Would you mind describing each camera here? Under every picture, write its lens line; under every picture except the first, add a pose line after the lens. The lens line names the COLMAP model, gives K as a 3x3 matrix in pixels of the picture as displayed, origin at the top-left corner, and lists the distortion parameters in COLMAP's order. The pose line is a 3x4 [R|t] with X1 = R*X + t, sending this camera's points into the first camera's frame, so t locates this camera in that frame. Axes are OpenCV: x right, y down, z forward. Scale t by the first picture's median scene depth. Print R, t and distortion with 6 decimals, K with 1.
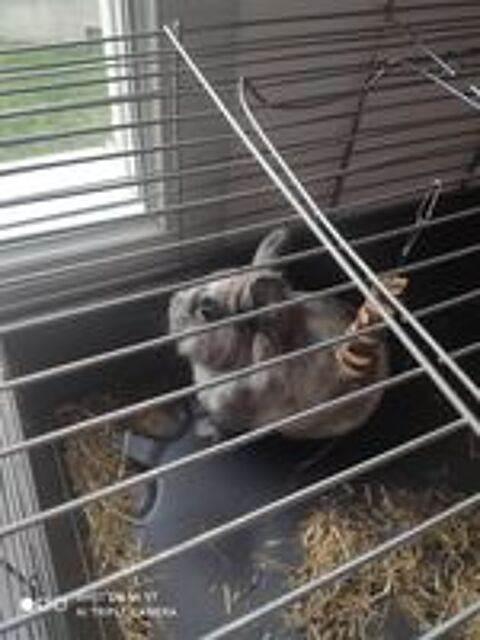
lens RADIAL K [[486.6, 0, 240.0], [0, 486.6, 320.0], [0, 0, 1]] dist [0.050083, -0.000862]
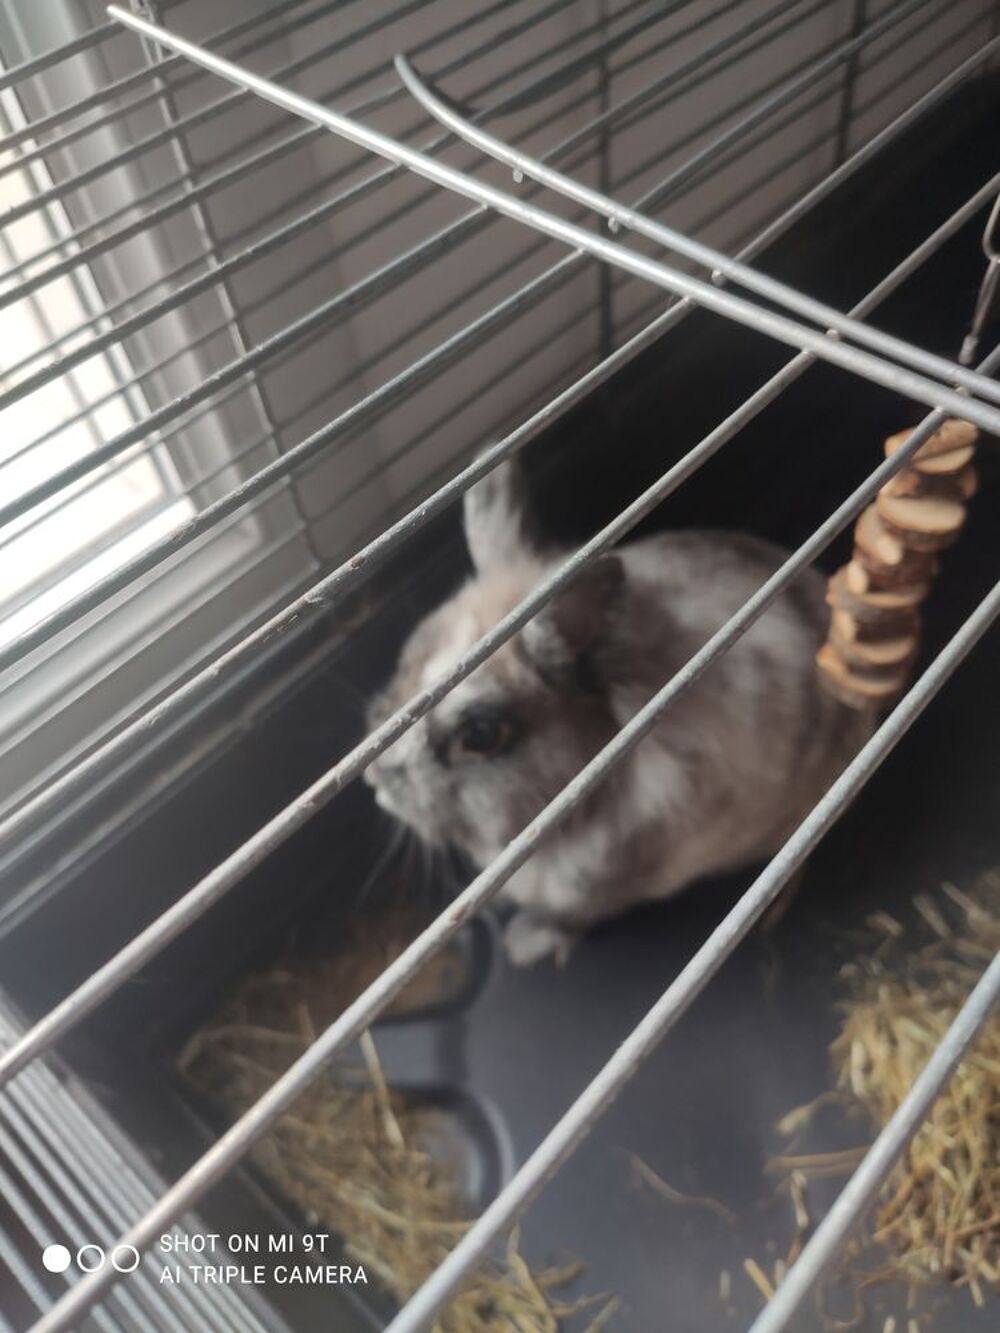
lens RADIAL K [[1037.5, 0, 500.0], [0, 1037.5, 666.5], [0, 0, 1]] dist [0.001966, 0.003510]
pose [[0.909345, -0.401736, 0.108167, -0.115699], [0.396800, 0.915616, 0.064790, -0.072272], [-0.125068, -0.015995, 0.992019, 0.158471]]
